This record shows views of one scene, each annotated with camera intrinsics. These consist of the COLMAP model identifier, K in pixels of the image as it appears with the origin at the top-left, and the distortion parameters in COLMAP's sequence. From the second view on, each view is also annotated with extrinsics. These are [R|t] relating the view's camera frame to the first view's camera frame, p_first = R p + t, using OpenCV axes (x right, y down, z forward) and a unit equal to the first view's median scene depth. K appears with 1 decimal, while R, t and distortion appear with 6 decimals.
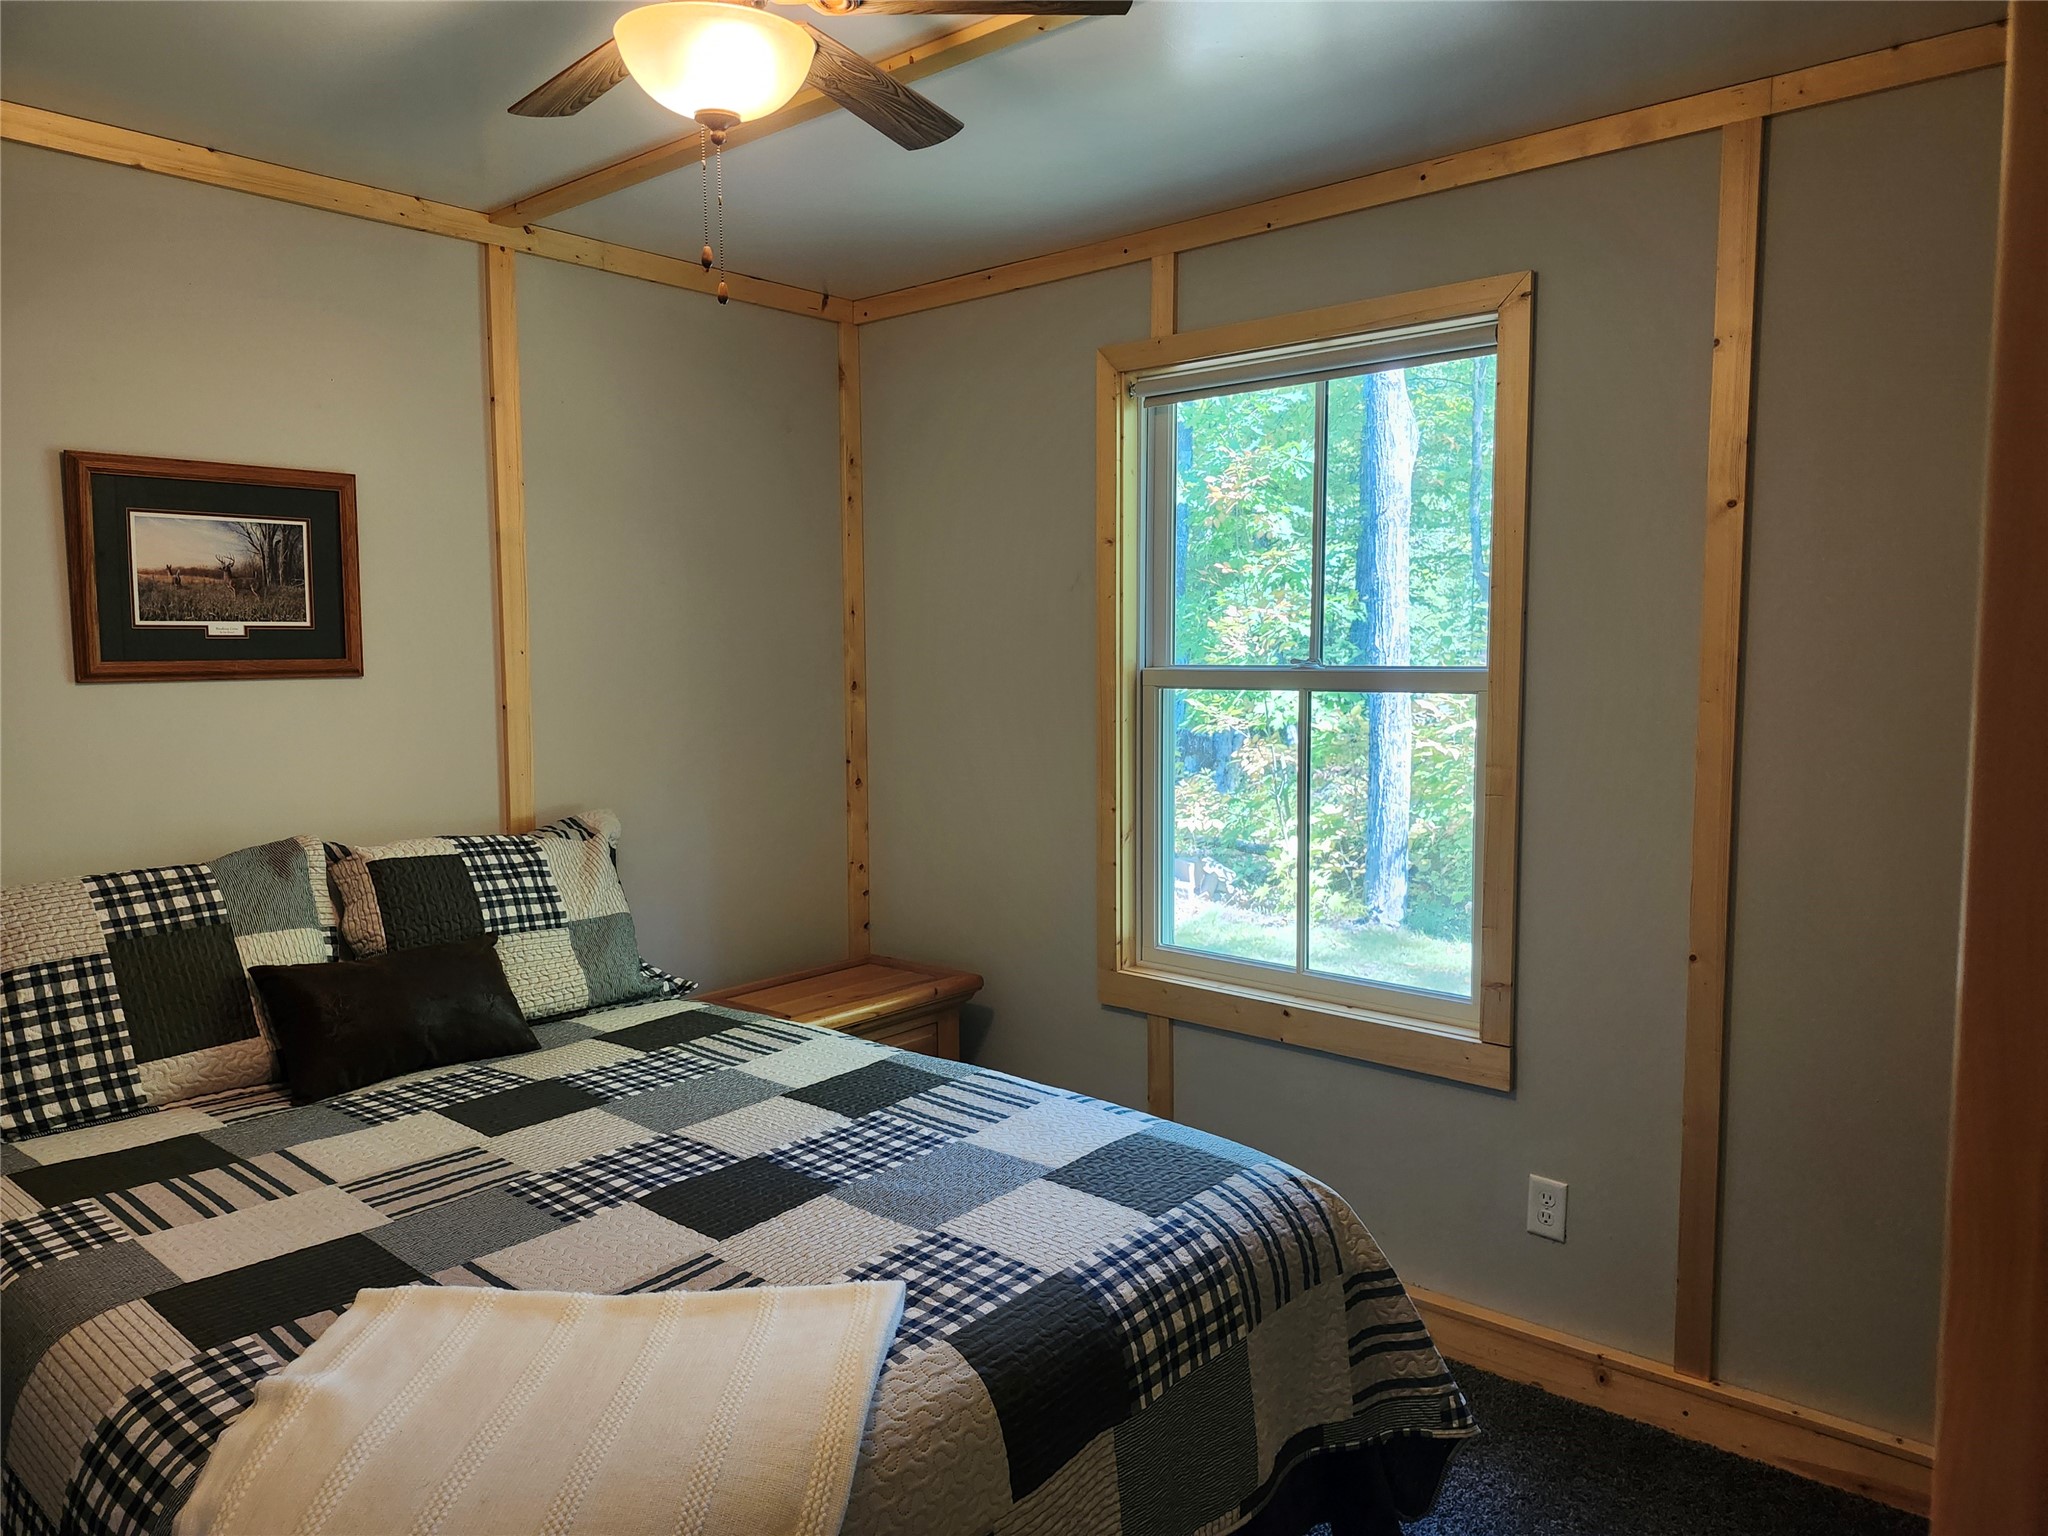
lens RADIAL K [[1398.9, 0, 1024.0], [0, 1398.9, 768.0], [0, 0, 1]] dist [0.049618, -0.068339]
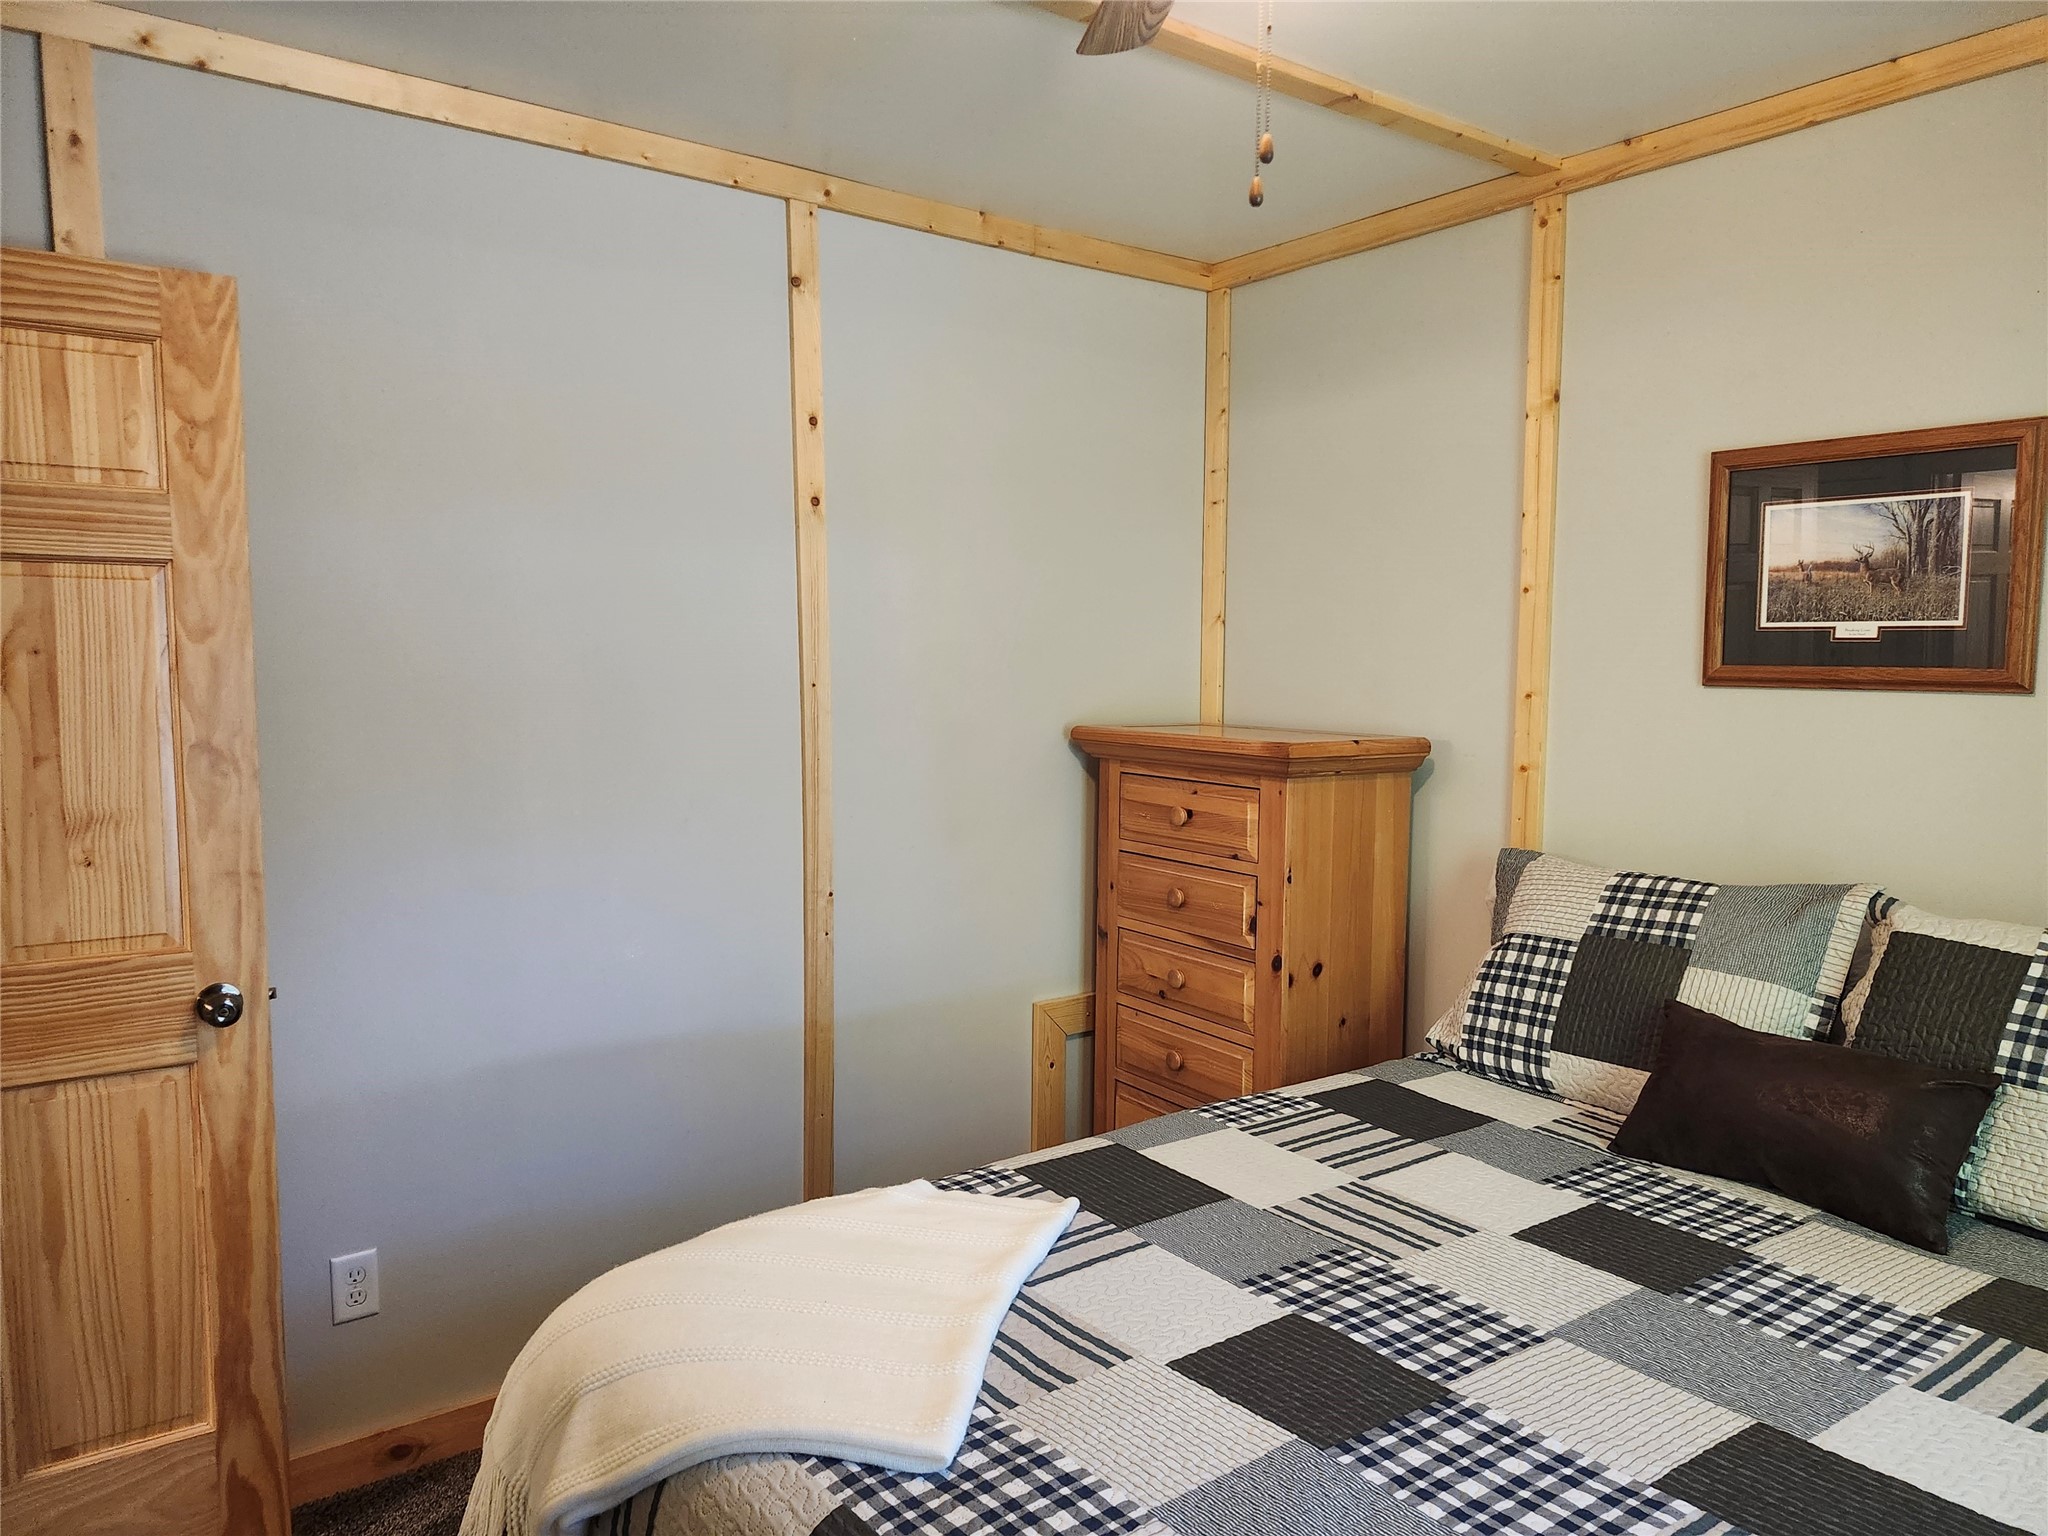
lens RADIAL K [[1398.9, 0, 1024.0], [0, 1398.9, 768.0], [0, 0, 1]] dist [0.049618, -0.068339]
pose [[-0.212187, 0.087876, -0.973270, 0.424867], [-0.090831, 0.989864, 0.109177, -0.070327], [0.972999, 0.111569, -0.202054, 0.766487]]
